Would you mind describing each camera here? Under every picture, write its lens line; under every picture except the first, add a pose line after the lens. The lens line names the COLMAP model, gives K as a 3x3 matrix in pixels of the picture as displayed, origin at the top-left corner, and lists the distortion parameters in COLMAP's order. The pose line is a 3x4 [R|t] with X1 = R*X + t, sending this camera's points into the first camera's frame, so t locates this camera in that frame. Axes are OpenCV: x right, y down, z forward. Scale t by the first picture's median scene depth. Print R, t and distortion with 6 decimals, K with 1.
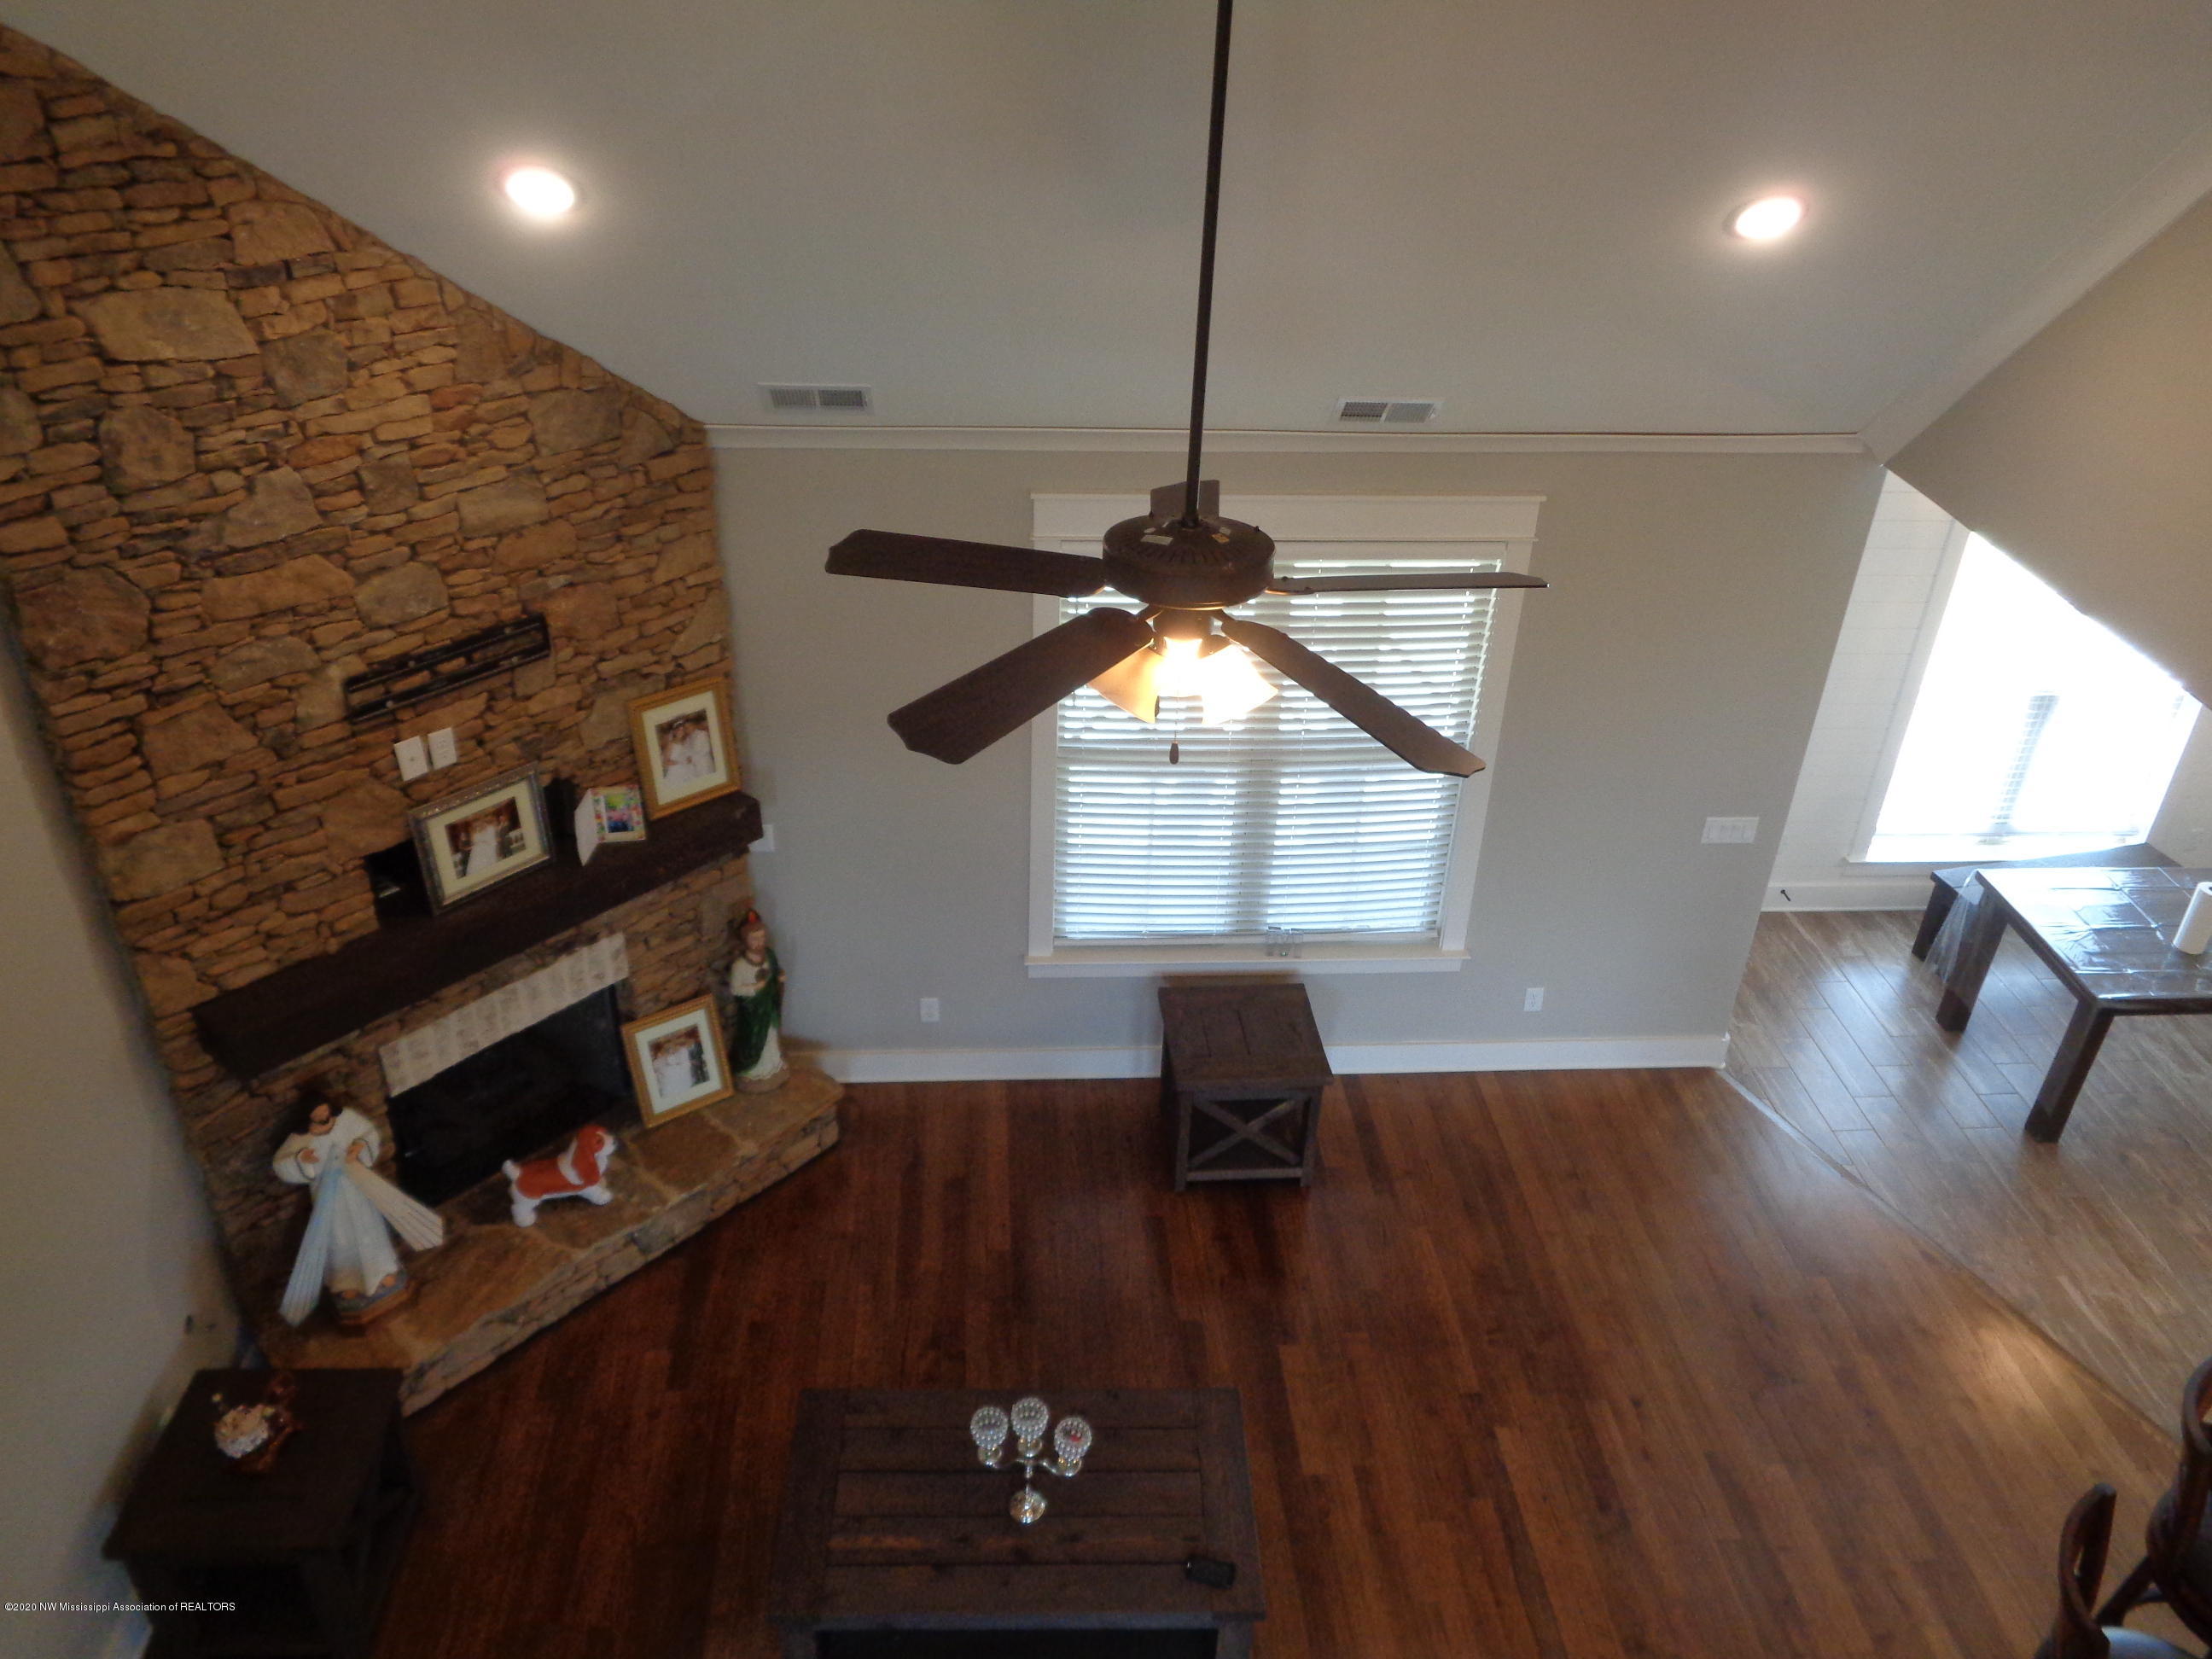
lens RADIAL K [[1651.3, 0, 1102.5], [0, 1651.3, 830.0], [0, 0, 1]] dist [0.007929, -0.003583]
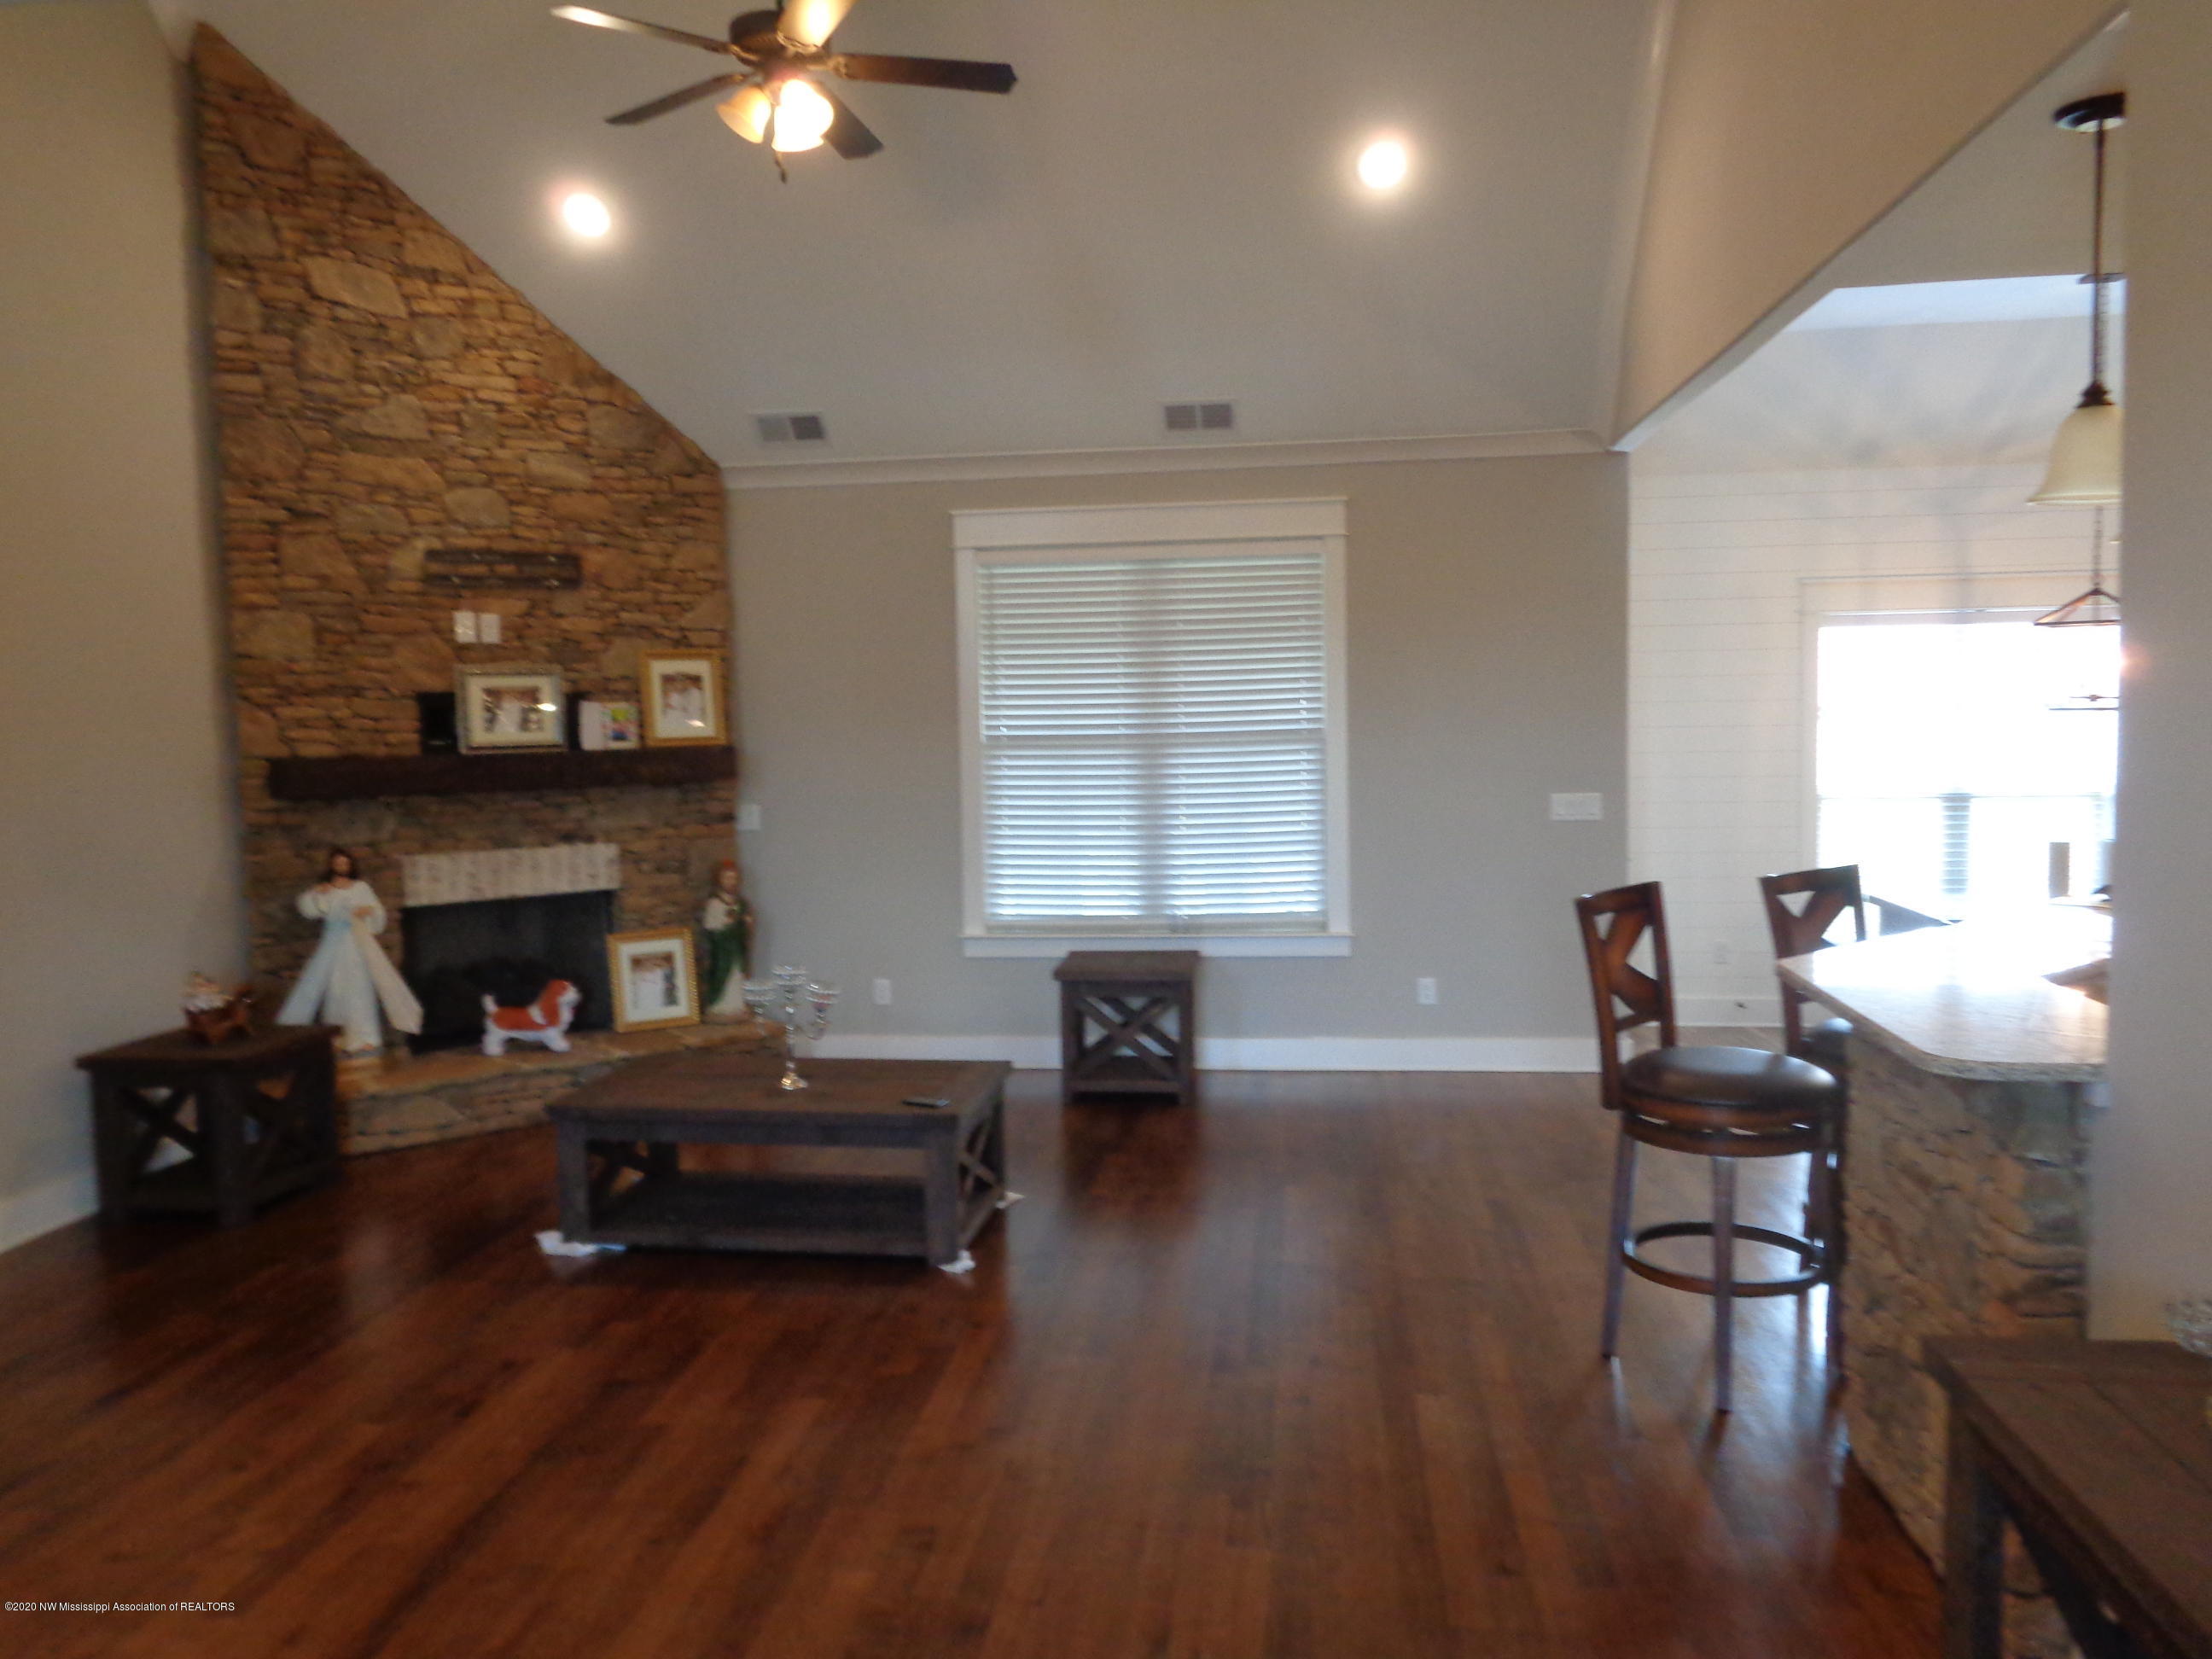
lens RADIAL K [[1651.3, 0, 1104.1], [0, 1651.3, 828.4], [0, 0, 1]] dist [0.007929, -0.003583]
pose [[0.981255, -0.037259, -0.189079, 0.361959], [-0.052672, 0.891922, -0.449111, 0.695506], [0.185377, 0.450652, 0.873240, -0.038207]]
